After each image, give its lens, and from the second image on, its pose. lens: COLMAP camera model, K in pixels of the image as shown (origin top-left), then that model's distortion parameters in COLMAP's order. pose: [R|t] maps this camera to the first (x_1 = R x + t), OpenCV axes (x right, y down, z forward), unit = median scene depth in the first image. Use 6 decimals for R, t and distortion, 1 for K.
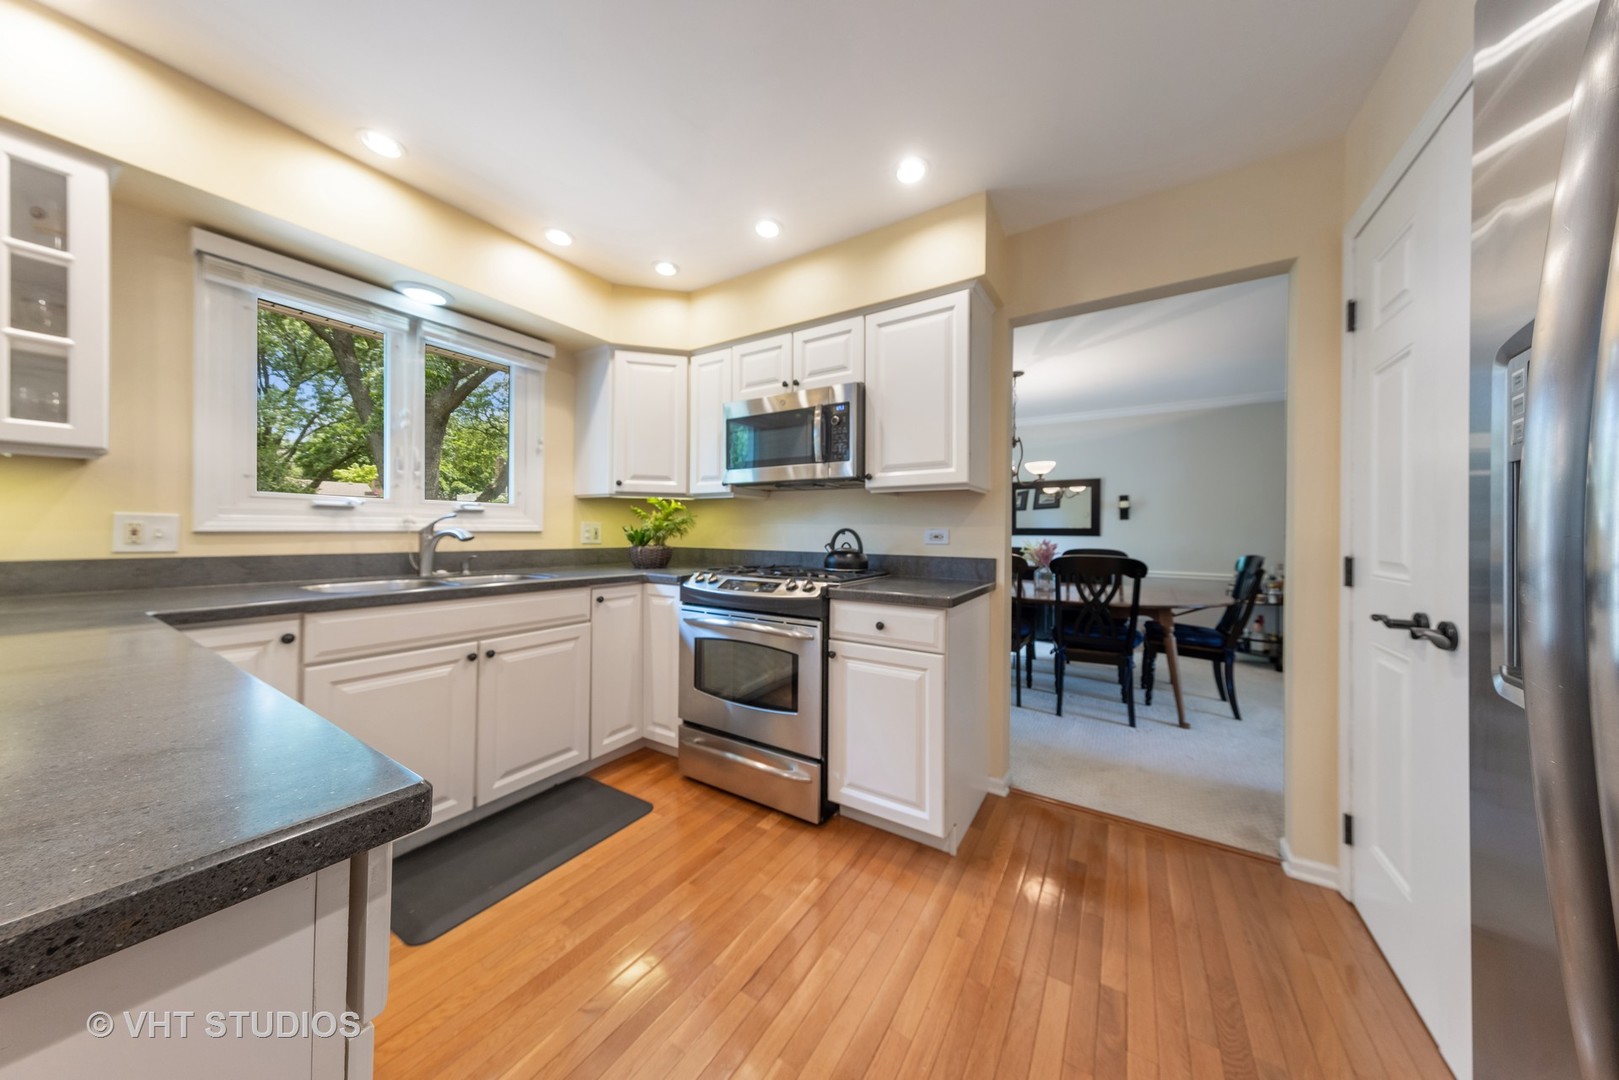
lens RADIAL K [[504.3, 0, 811.7], [0, 504.3, 534.5], [0, 0, 1]] dist [0.001705, 0.000064]
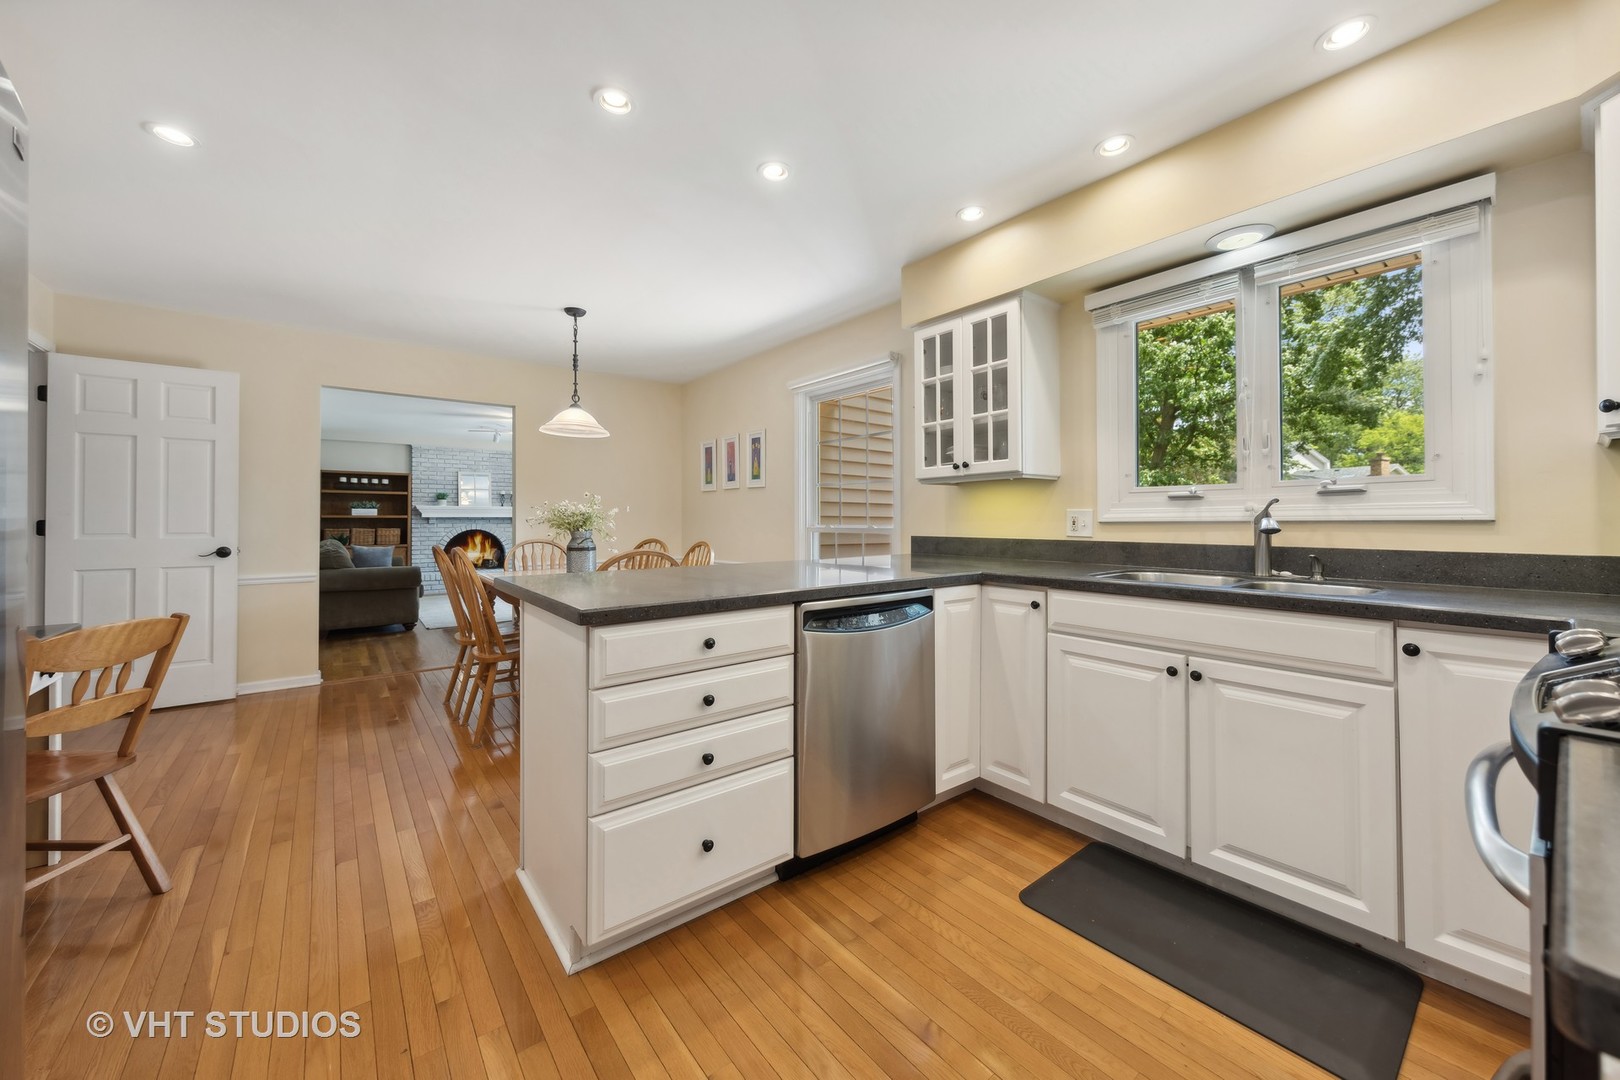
lens RADIAL K [[601.9, 0, 822.5], [0, 601.9, 511.7], [0, 0, 1]] dist [0.008557, -0.000036]
pose [[-0.321290, -0.018291, -0.946804, 0.434137], [-0.002107, 0.999825, -0.018600, -0.001736], [0.946978, -0.003982, -0.321273, 0.717935]]
